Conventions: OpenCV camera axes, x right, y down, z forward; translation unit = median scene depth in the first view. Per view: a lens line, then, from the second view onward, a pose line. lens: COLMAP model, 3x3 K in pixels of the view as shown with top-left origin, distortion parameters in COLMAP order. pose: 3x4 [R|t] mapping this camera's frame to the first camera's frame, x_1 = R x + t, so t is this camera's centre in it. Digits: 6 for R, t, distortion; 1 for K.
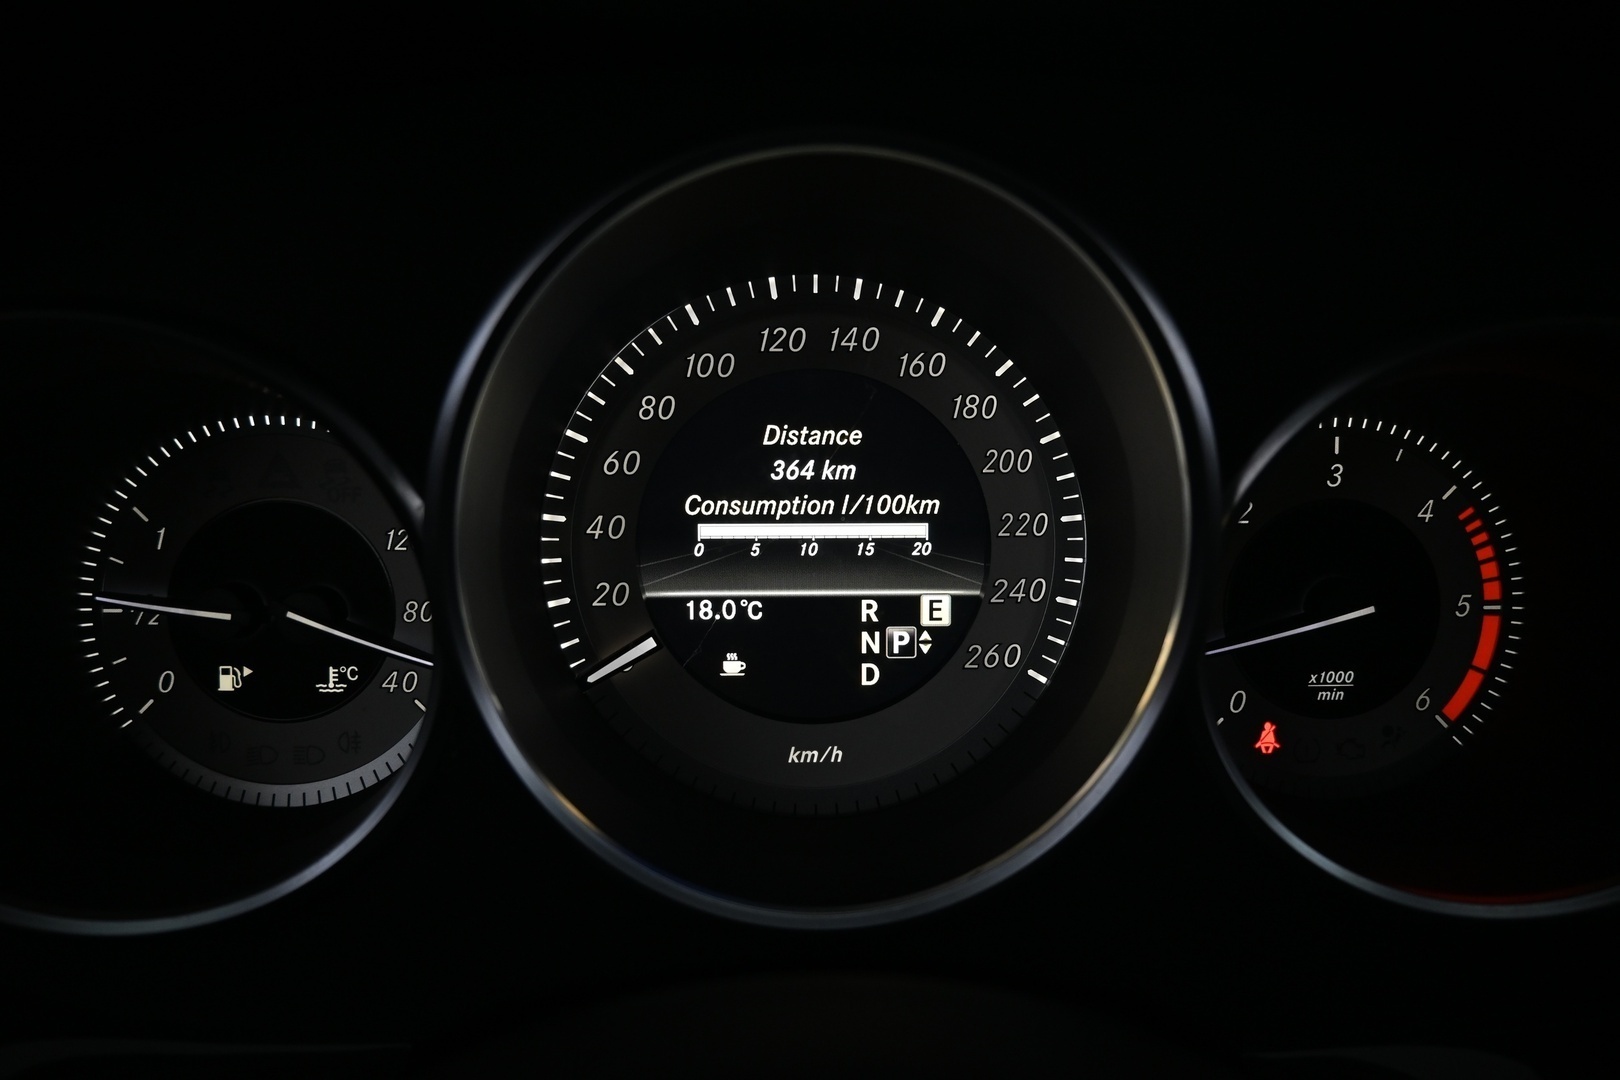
lens RADIAL K [[1102.7, 0, 815.7], [0, 1102.7, 557.7], [0, 0, 1]] dist [-0.020097, 0.001475]
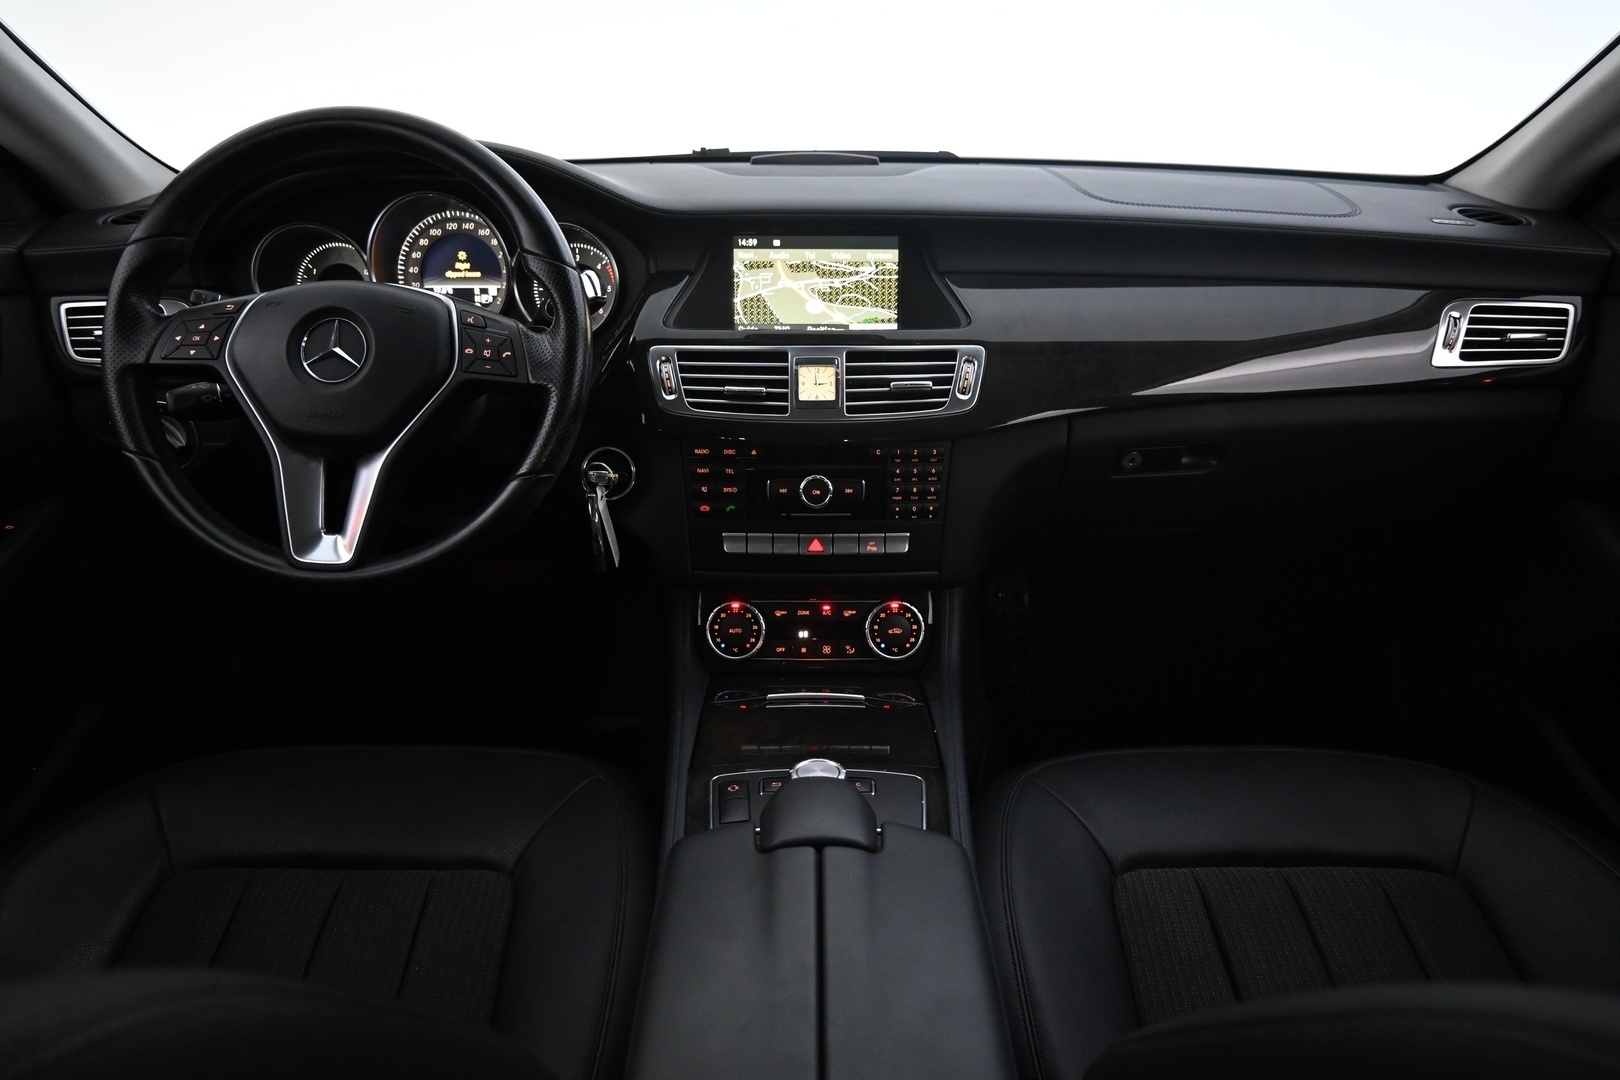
lens RADIAL K [[1102.7, 0, 815.7], [0, 1102.7, 557.7], [0, 0, 1]] dist [-0.020097, 0.001475]
pose [[0.999755, 0.010125, -0.019671, 1.538783], [-0.007165, 0.989389, 0.145111, 0.469391], [0.020931, -0.144935, 0.989220, -3.532676]]
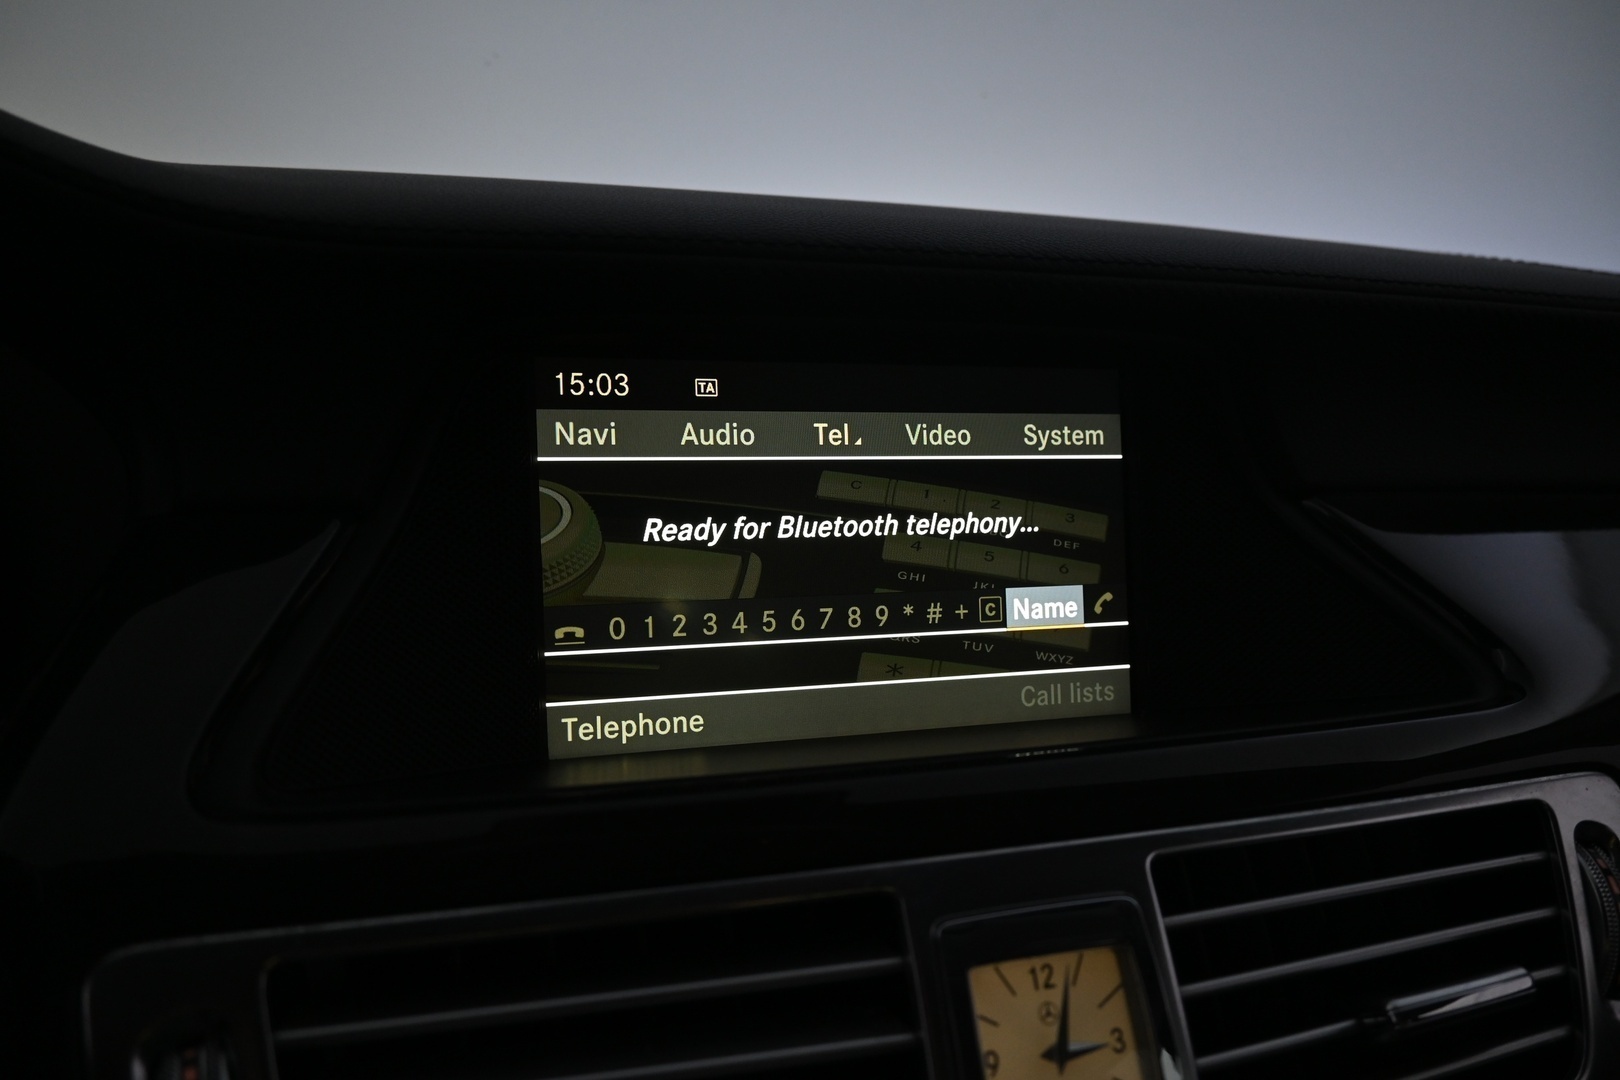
lens RADIAL K [[1102.7, 0, 815.7], [0, 1102.7, 557.7], [0, 0, 1]] dist [-0.020097, 0.001475]
pose [[0.965166, -0.028468, 0.260084, 1.114913], [0.041303, 0.998177, -0.044015, 0.111710], [-0.258357, 0.053224, 0.964582, -0.290427]]
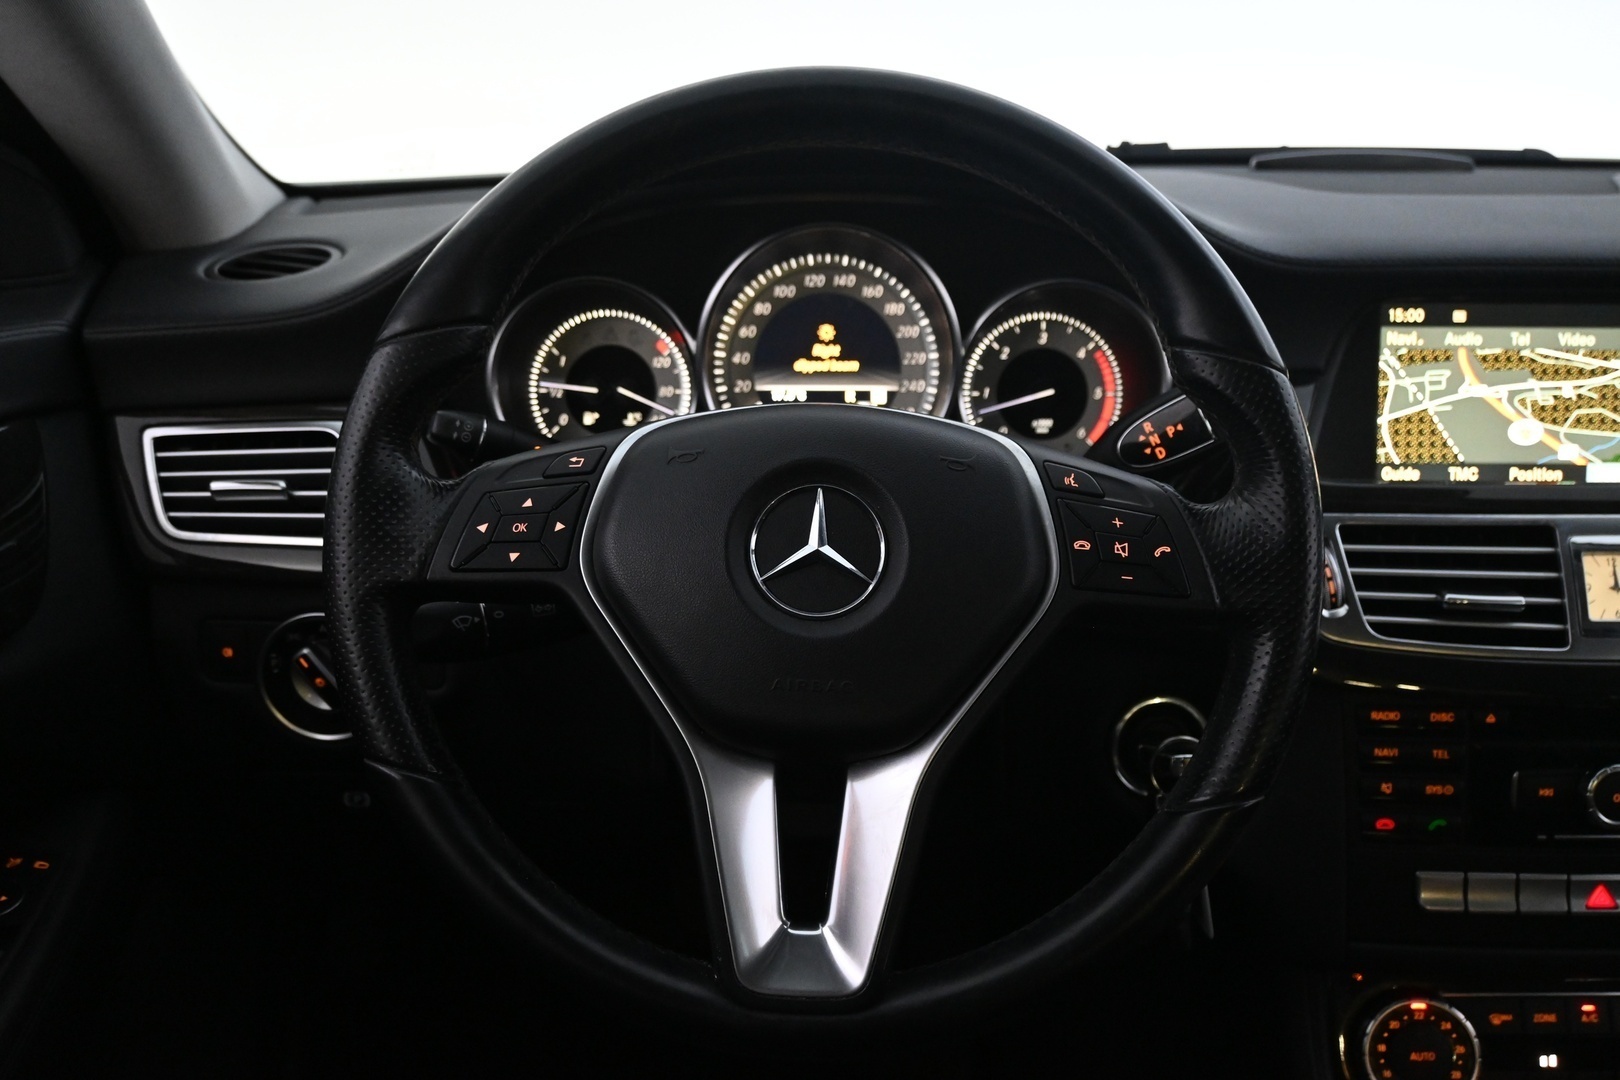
lens RADIAL K [[1565.7, 0, 810.0], [0, 1565.7, 540.0], [0, 0, 1]] dist [-0.014145, 0.003556]
pose [[0.999751, 0.008257, -0.020738, 0.036648], [-0.007362, 0.999055, 0.042835, 0.226114], [0.021072, -0.042671, 0.998867, -2.486203]]
